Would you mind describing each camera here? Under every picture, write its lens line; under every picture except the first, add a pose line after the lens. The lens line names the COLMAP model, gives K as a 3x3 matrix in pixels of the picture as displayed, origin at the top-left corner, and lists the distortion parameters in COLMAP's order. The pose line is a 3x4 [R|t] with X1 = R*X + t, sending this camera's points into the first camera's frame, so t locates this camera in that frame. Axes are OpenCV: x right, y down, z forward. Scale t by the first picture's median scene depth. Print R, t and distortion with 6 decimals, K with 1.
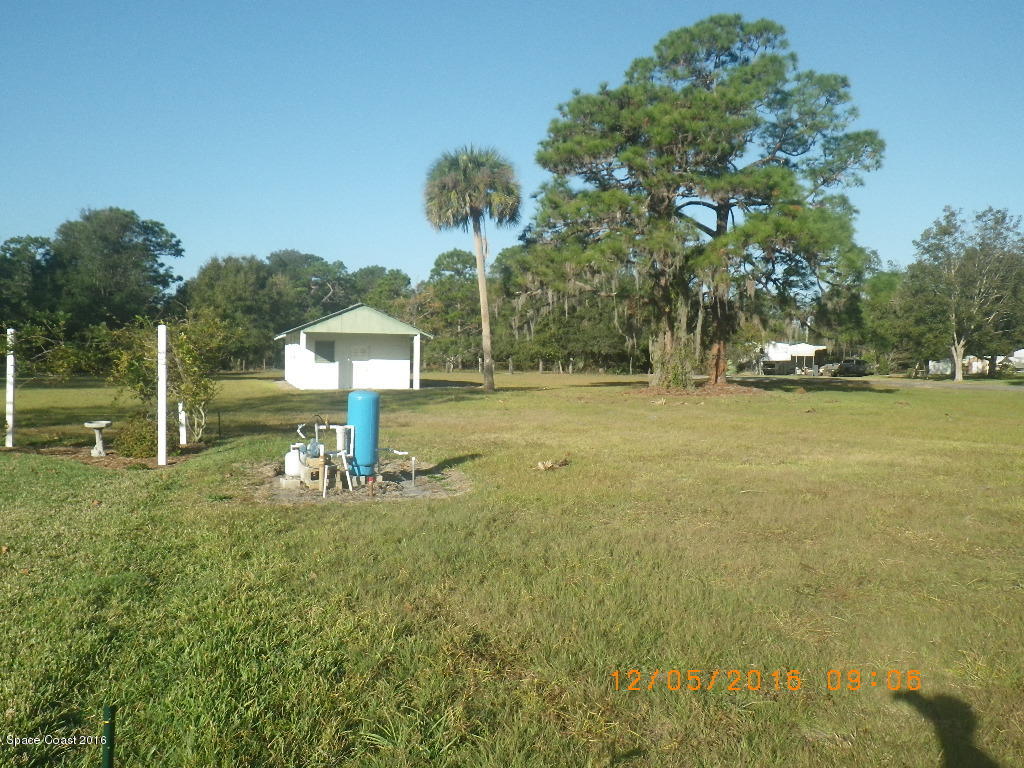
lens RADIAL K [[855.5, 0, 511.6], [0, 855.5, 379.7], [0, 0, 1]] dist [-0.004712, -0.017680]
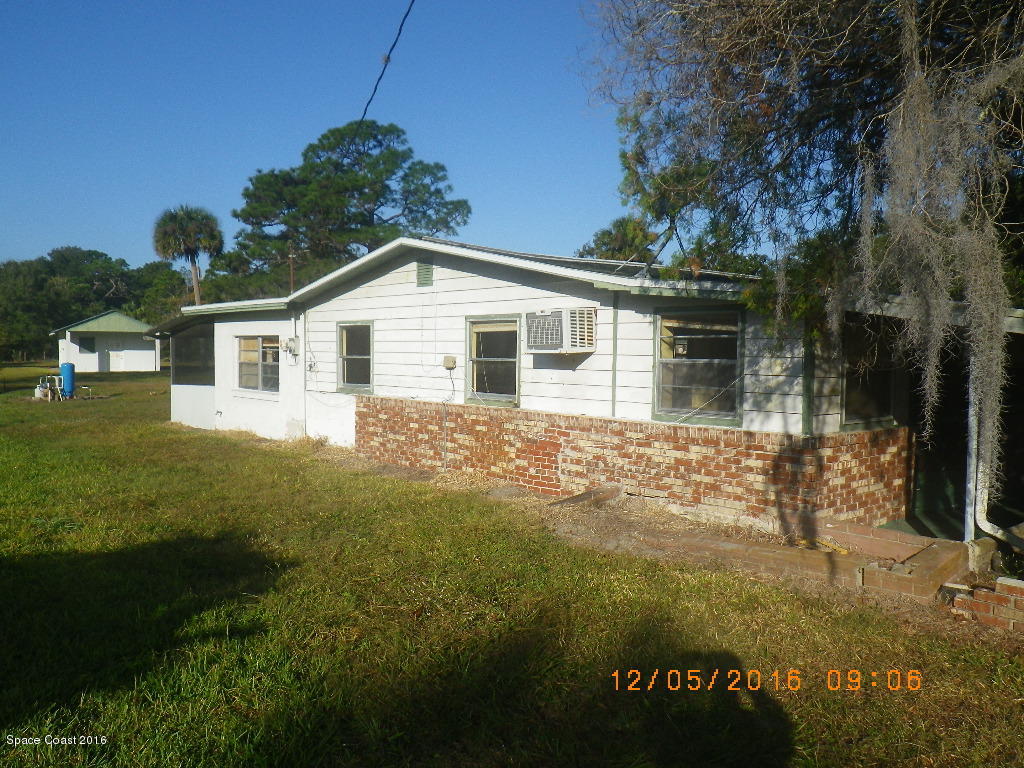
lens RADIAL K [[855.5, 0, 513.0], [0, 855.5, 391.0], [0, 0, 1]] dist [-0.004712, -0.017680]
pose [[0.977553, -0.016963, 0.210007, 0.092467], [0.011635, 0.999579, 0.026580, 0.006945], [-0.210369, -0.023540, 0.977339, -0.276438]]
